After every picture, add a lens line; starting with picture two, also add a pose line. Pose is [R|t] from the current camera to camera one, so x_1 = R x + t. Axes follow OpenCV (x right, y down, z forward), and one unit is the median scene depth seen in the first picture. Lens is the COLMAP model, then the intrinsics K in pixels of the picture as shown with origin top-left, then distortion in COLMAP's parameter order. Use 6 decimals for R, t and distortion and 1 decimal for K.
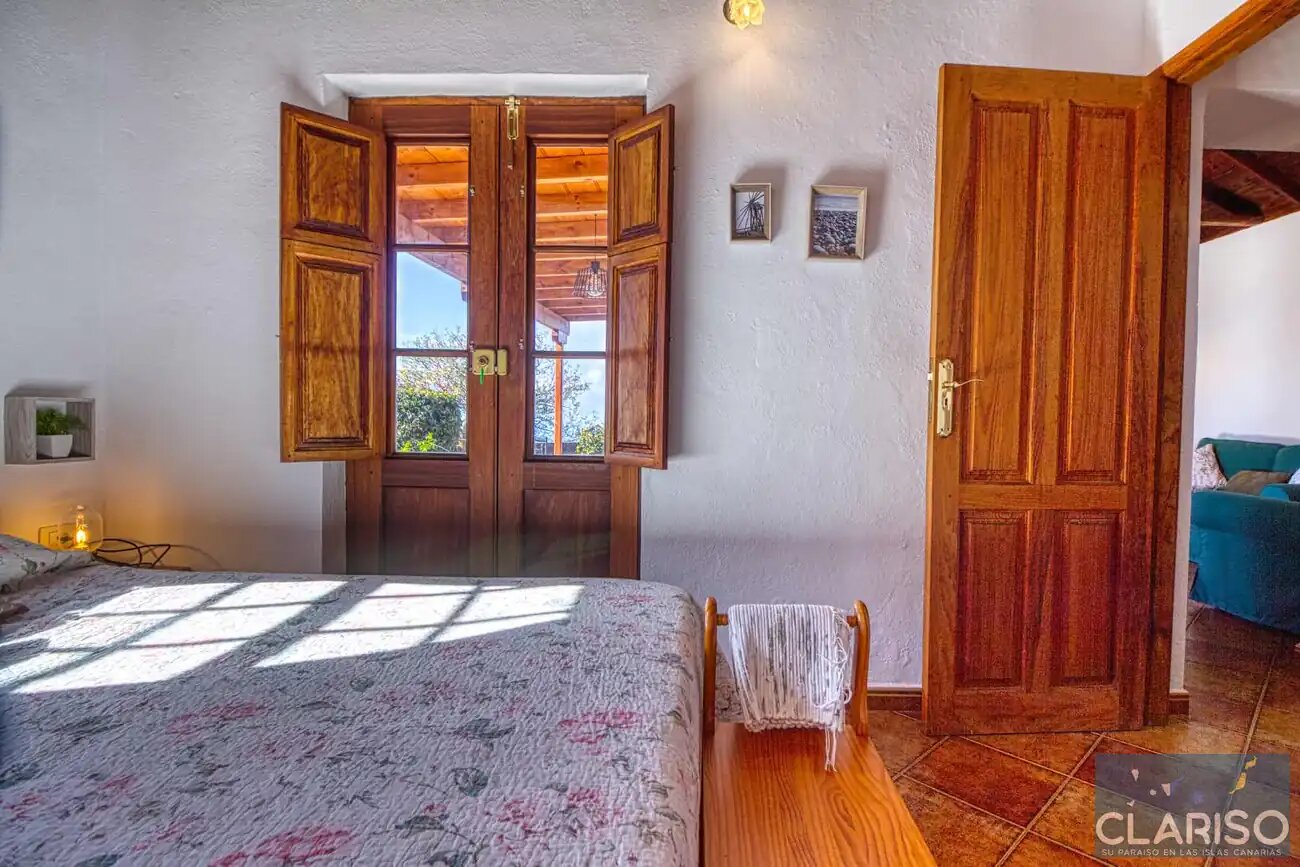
lens RADIAL K [[706.0, 0, 635.4], [0, 706.0, 402.8], [0, 0, 1]] dist [0.005548, -0.013615]
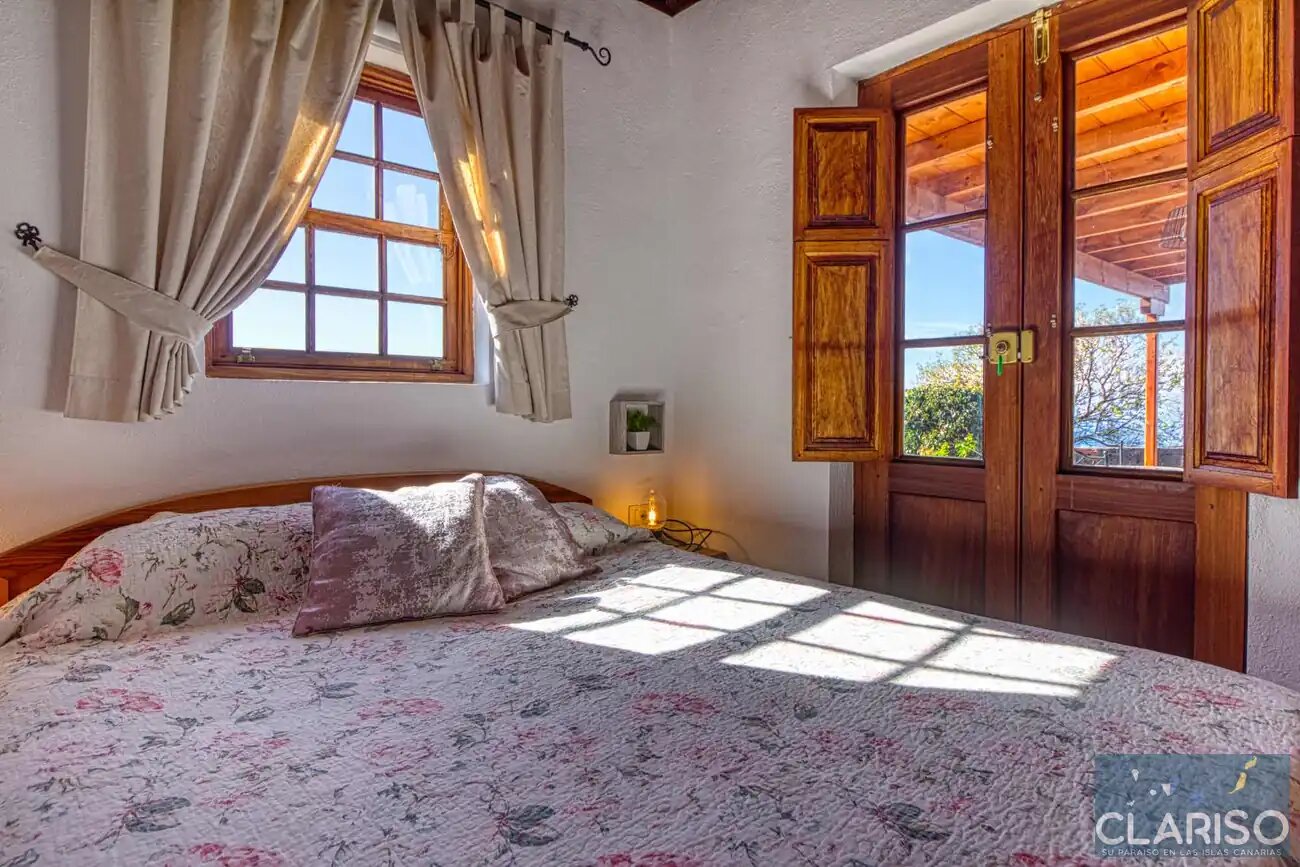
lens RADIAL K [[706.0, 0, 635.4], [0, 706.0, 402.8], [0, 0, 1]] dist [0.005548, -0.013615]
pose [[0.697231, -0.018793, -0.716600, 0.074152], [0.021233, 0.999759, -0.005559, 0.001152], [0.716532, -0.011339, 0.697462, 0.134136]]
